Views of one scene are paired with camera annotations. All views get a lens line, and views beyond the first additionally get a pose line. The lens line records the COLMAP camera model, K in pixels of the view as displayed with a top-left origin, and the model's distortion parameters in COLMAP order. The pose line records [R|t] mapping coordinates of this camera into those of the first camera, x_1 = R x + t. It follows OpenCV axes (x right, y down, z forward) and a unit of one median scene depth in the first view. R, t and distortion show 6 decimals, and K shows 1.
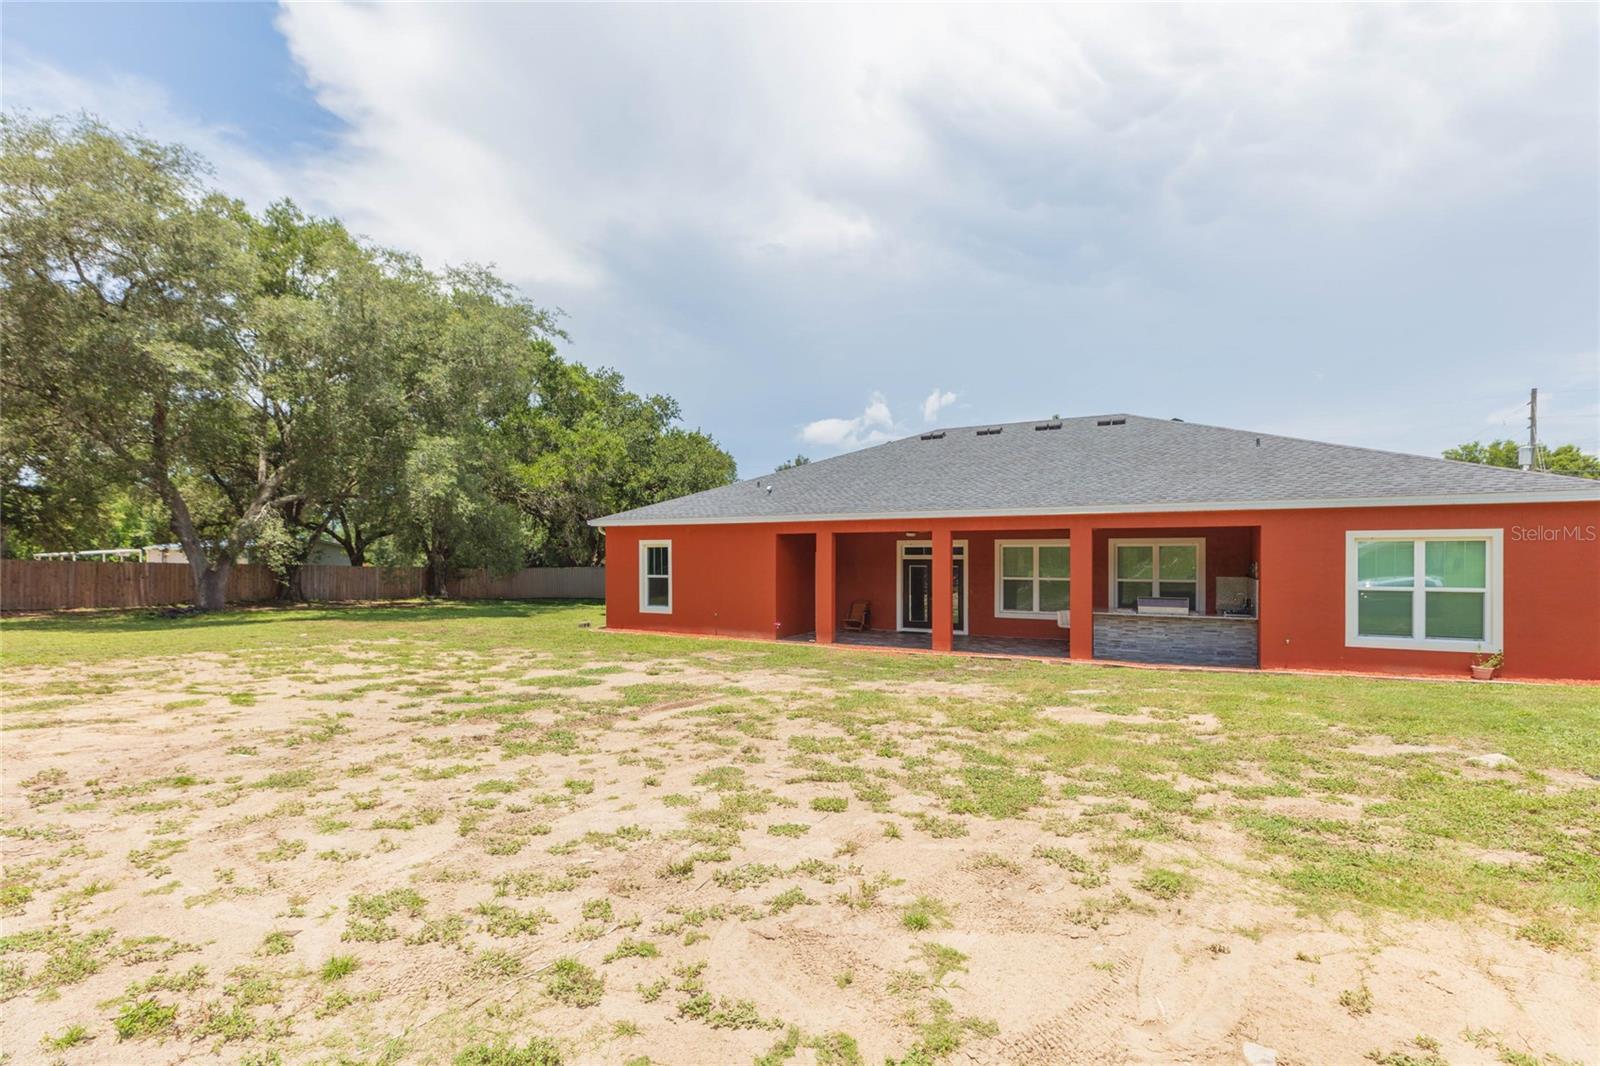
lens RADIAL K [[762.4, 0, 796.5], [0, 762.4, 525.8], [0, 0, 1]] dist [0.002400, -0.000564]
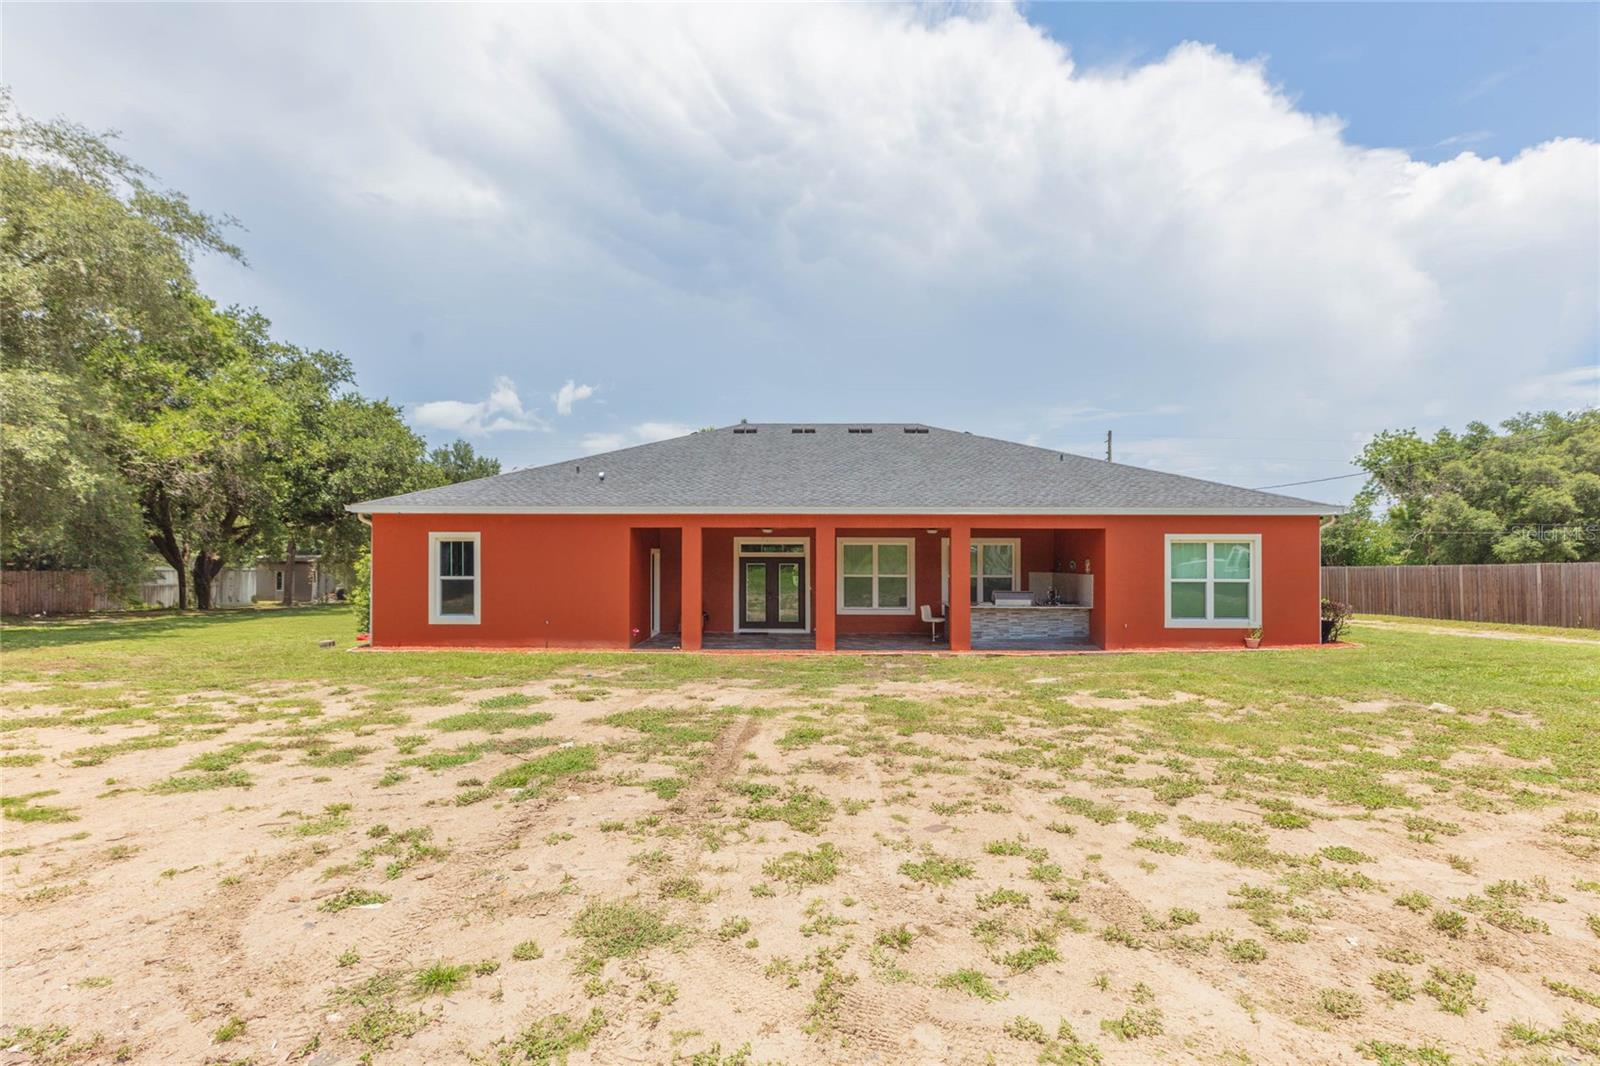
lens RADIAL K [[762.4, 0, 796.5], [0, 762.4, 525.8], [0, 0, 1]] dist [0.002400, -0.000564]
pose [[0.879618, 0.020394, 0.475243, -0.248074], [-0.021934, 0.999757, -0.002305, 0.005744], [-0.475174, -0.008396, 0.879852, 0.124812]]
